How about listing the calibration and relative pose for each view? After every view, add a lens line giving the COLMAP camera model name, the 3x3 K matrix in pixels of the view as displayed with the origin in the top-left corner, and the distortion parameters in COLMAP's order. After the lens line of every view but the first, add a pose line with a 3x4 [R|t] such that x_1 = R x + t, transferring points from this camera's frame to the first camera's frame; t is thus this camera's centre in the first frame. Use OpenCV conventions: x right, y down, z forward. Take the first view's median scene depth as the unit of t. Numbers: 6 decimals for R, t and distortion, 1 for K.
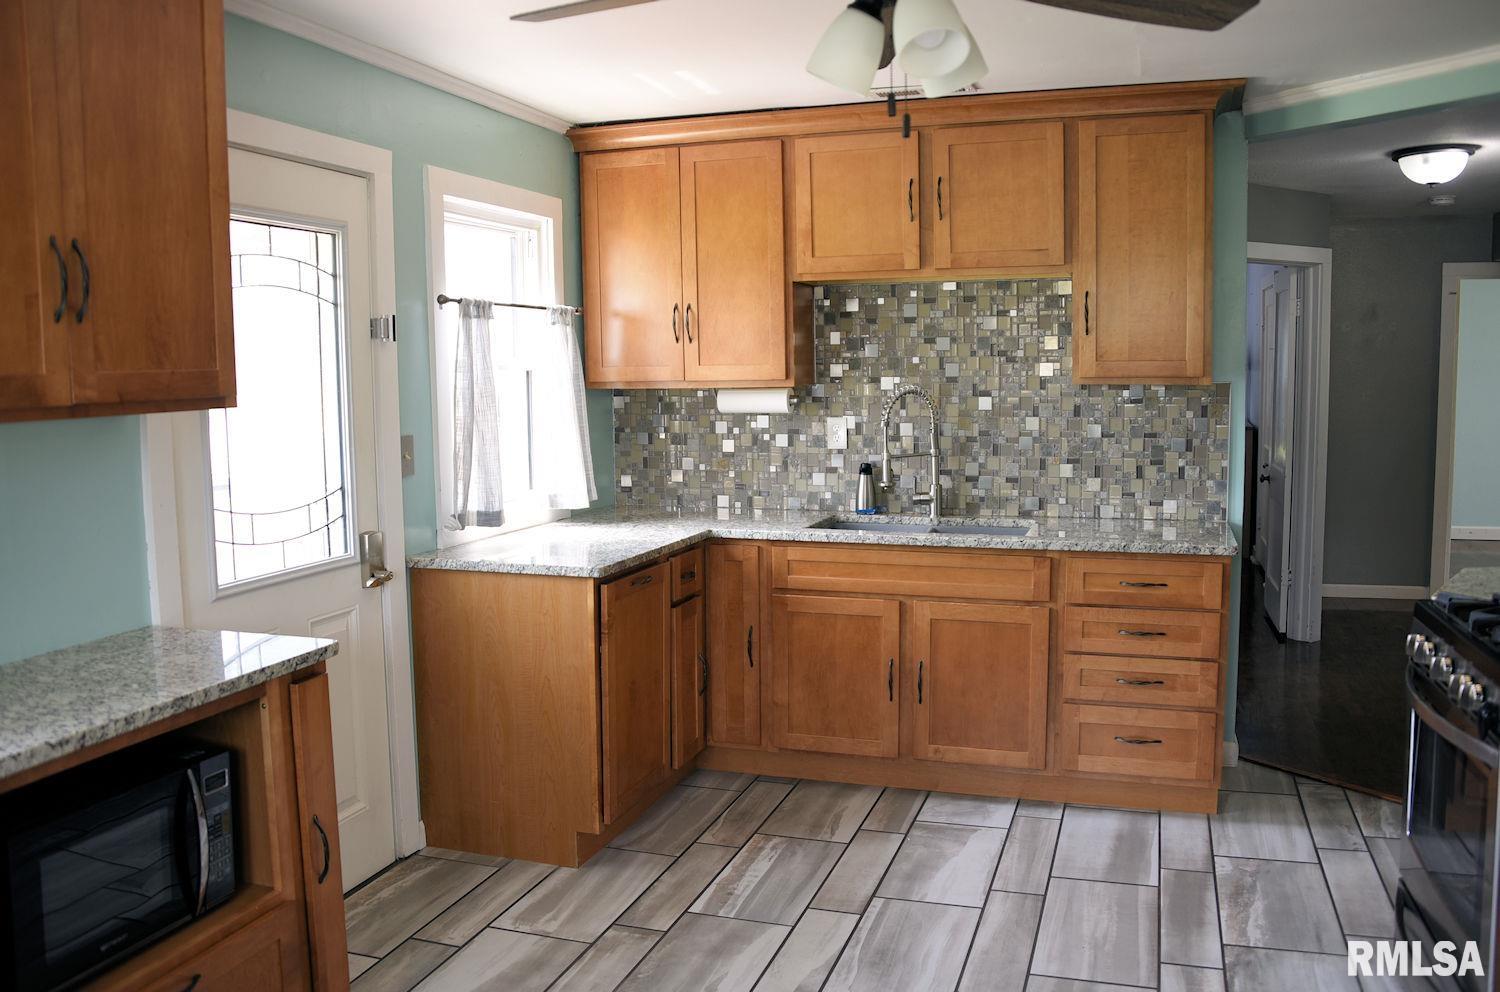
lens RADIAL K [[1242.8, 0, 750.0], [0, 1242.8, 496.0], [0, 0, 1]] dist [-0.096523, -0.005075]
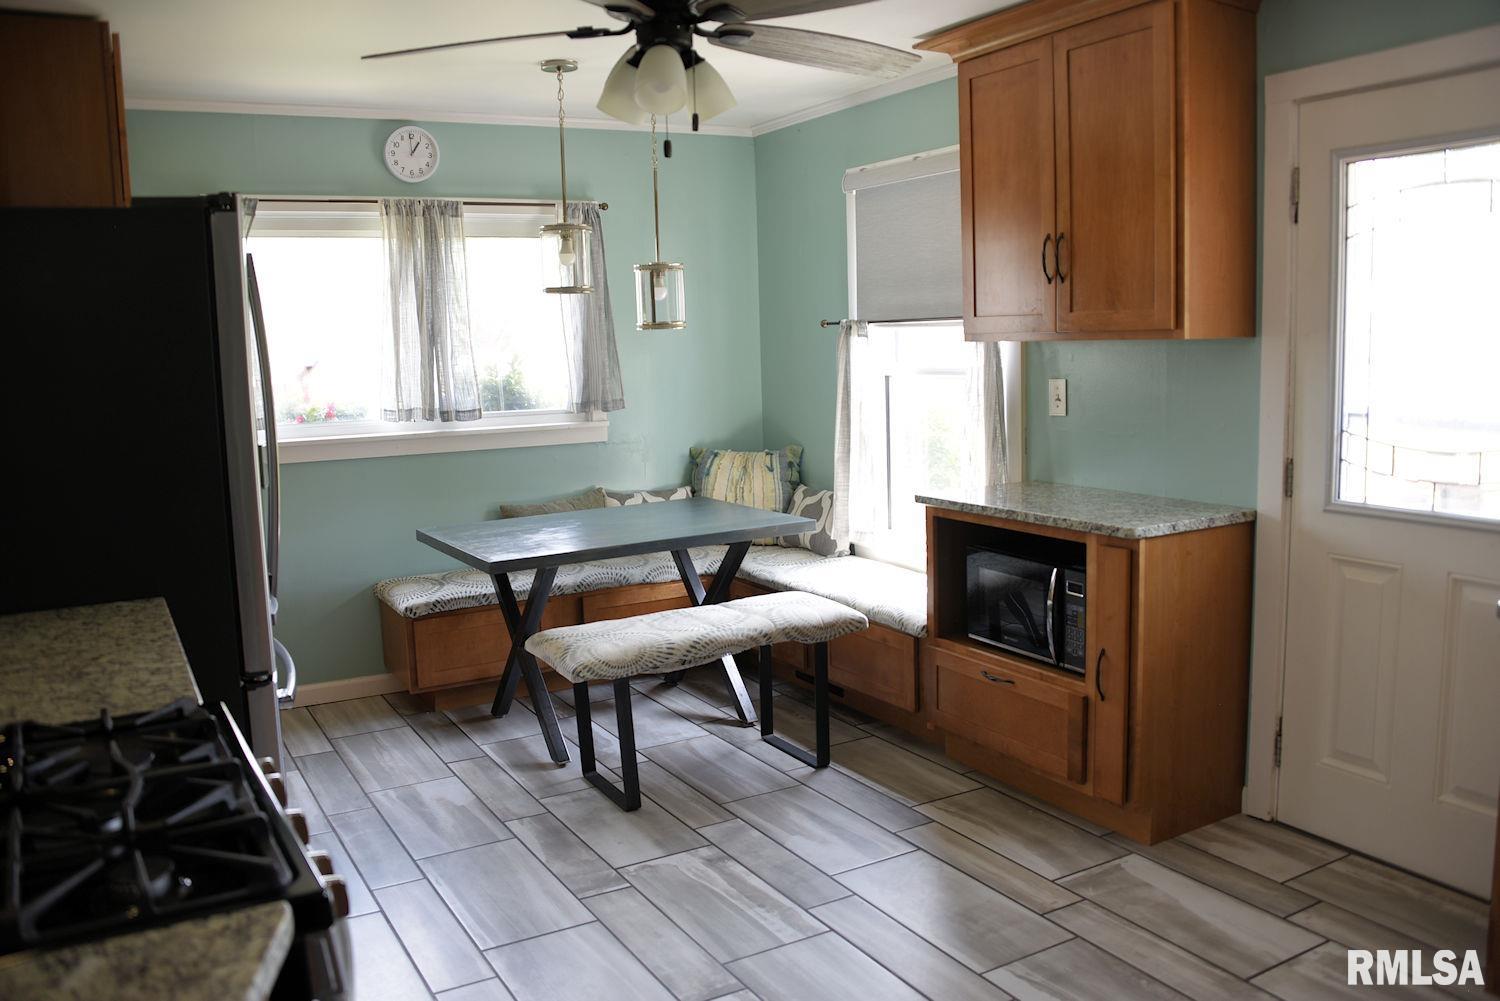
lens RADIAL K [[1213.9, 0, 750.0], [0, 1213.9, 500.5], [0, 0, 1]] dist [-0.134238, 0.080680]
pose [[-0.668288, 0.126607, -0.733049, 0.946823], [-0.042868, 0.977219, 0.207859, -0.169969], [0.742666, 0.170334, -0.647637, 1.739986]]
